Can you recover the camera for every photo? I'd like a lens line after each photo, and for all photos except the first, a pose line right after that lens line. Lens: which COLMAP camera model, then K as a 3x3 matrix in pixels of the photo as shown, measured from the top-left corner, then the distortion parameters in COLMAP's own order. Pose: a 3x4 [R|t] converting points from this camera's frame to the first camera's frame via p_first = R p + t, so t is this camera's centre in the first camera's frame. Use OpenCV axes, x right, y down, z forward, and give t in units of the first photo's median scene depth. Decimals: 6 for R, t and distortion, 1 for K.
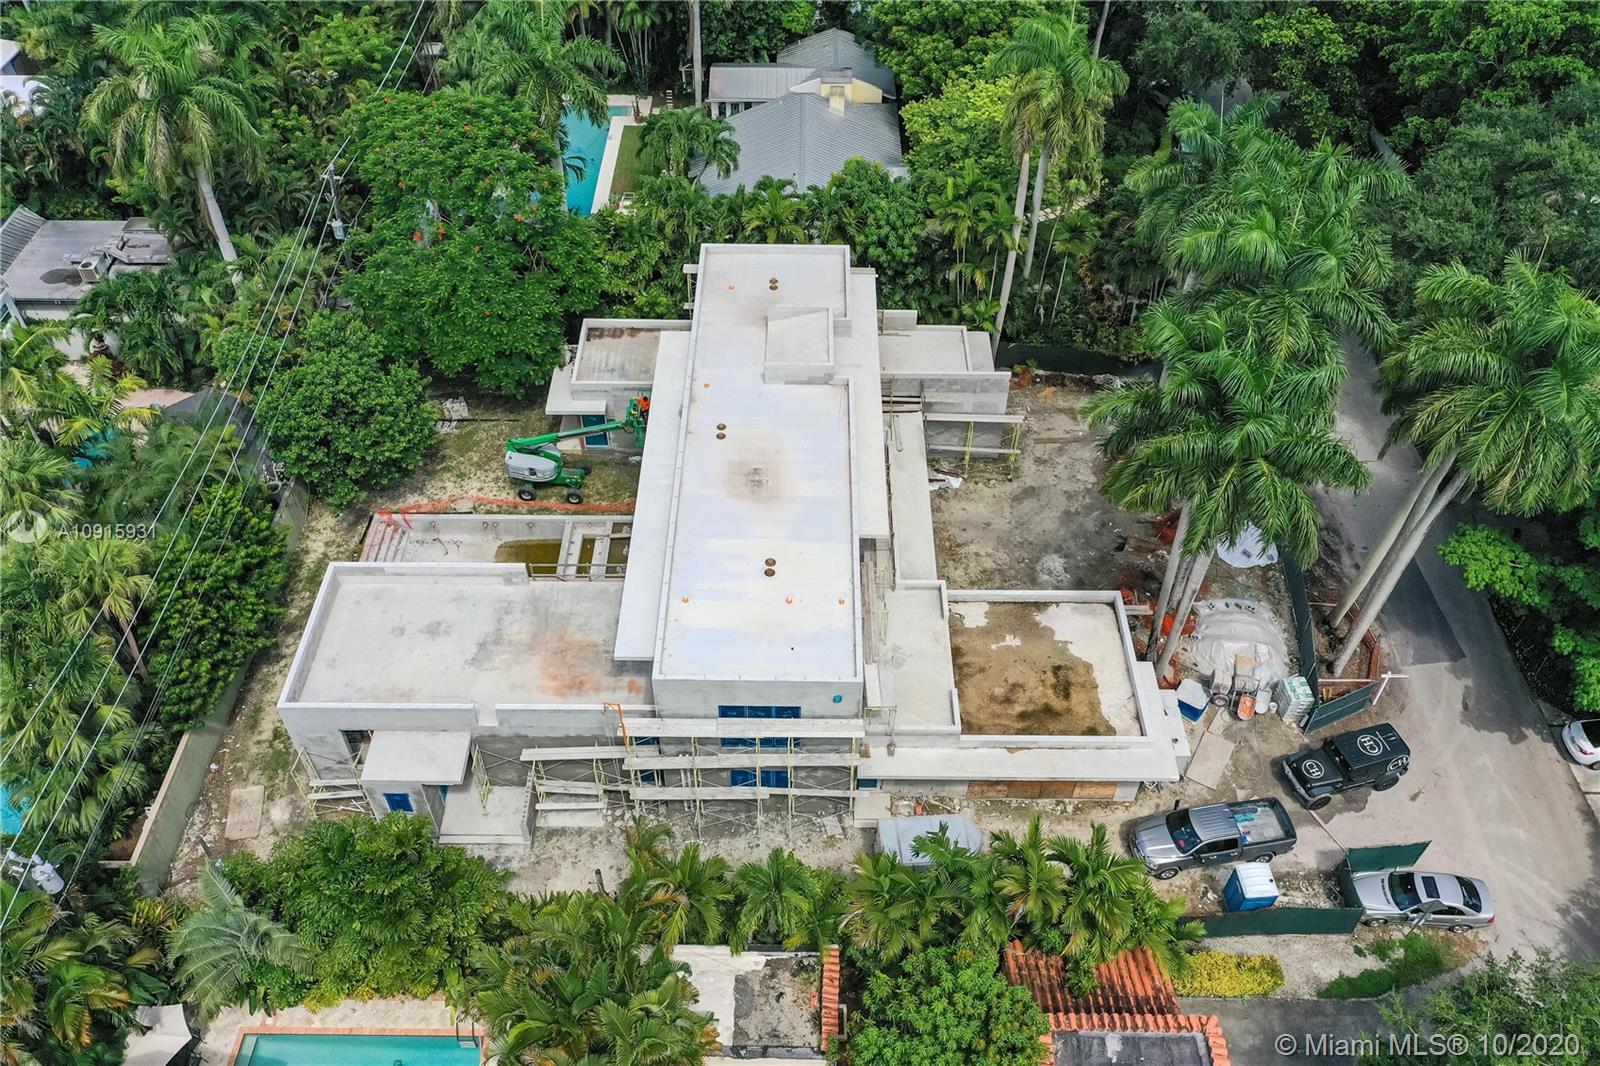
lens RADIAL K [[1271.4, 0, 800.0], [0, 1271.4, 533.0], [0, 0, 1]] dist [0.004314, 0.003884]
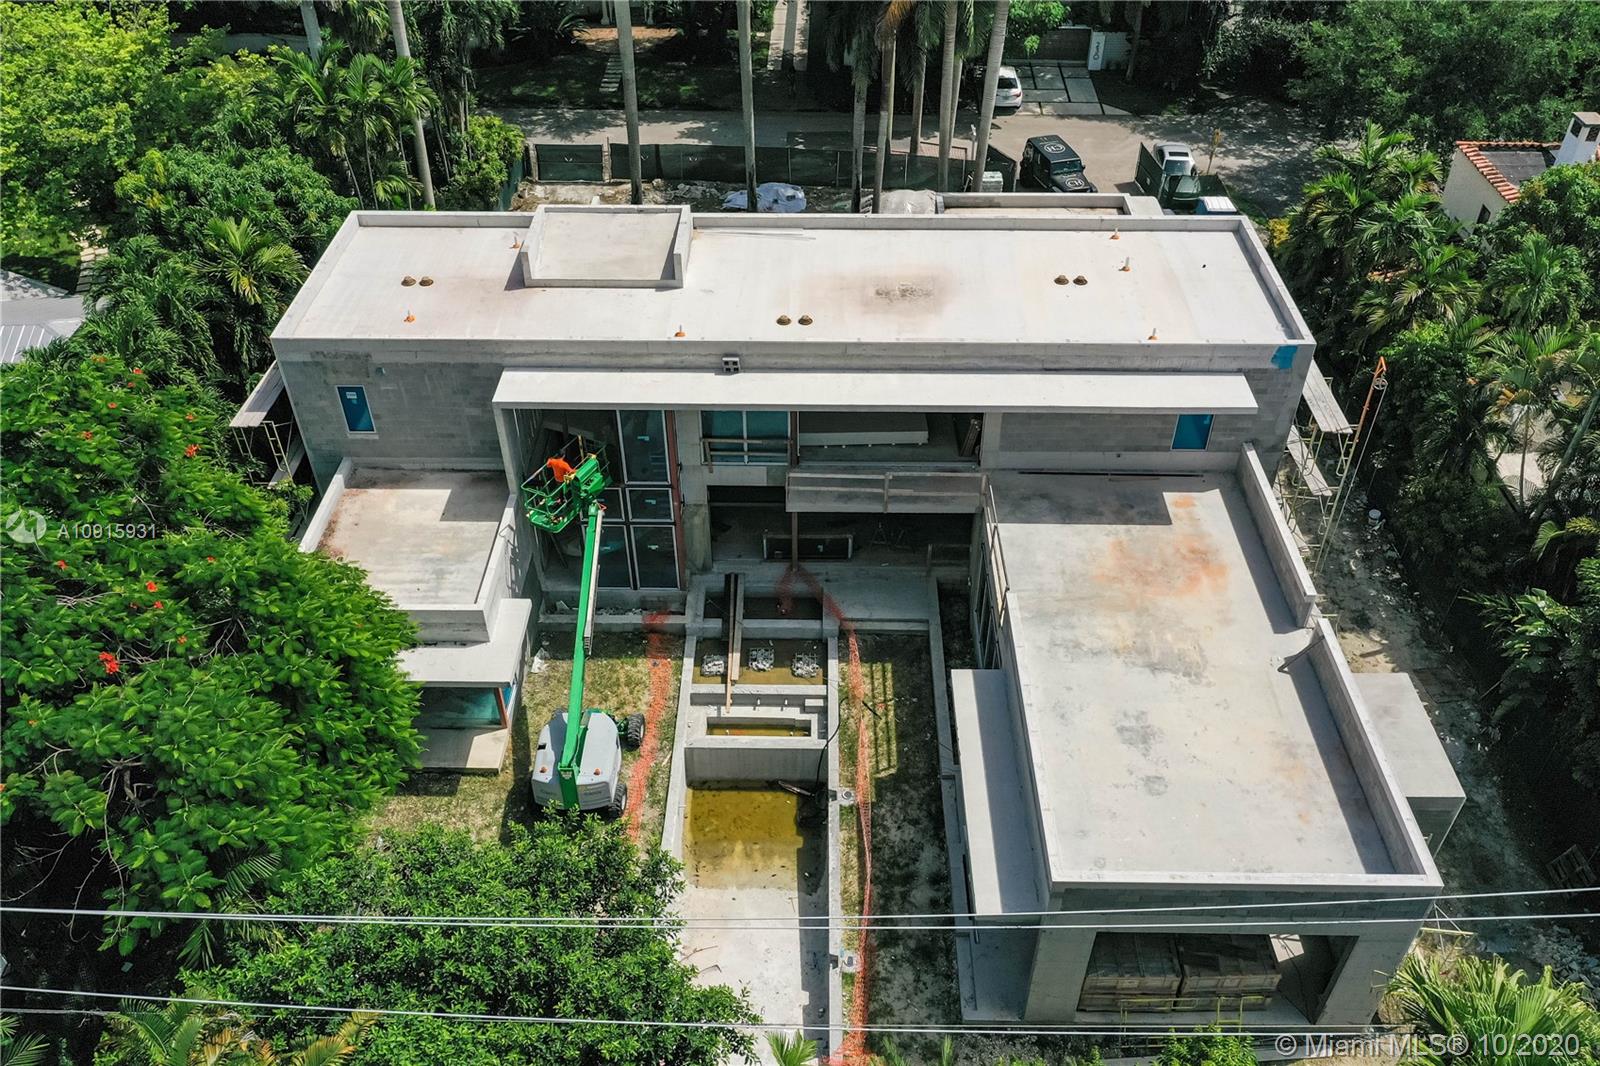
lens RADIAL K [[1272.4, 0, 800.0], [0, 1272.4, 533.0], [0, 0, 1]] dist [-0.000310, 0.003345]
pose [[0.009358, -0.648073, 0.761520, -0.546818], [0.717470, 0.534818, 0.446327, -0.270525], [-0.696527, 0.542191, 0.469978, 0.665485]]
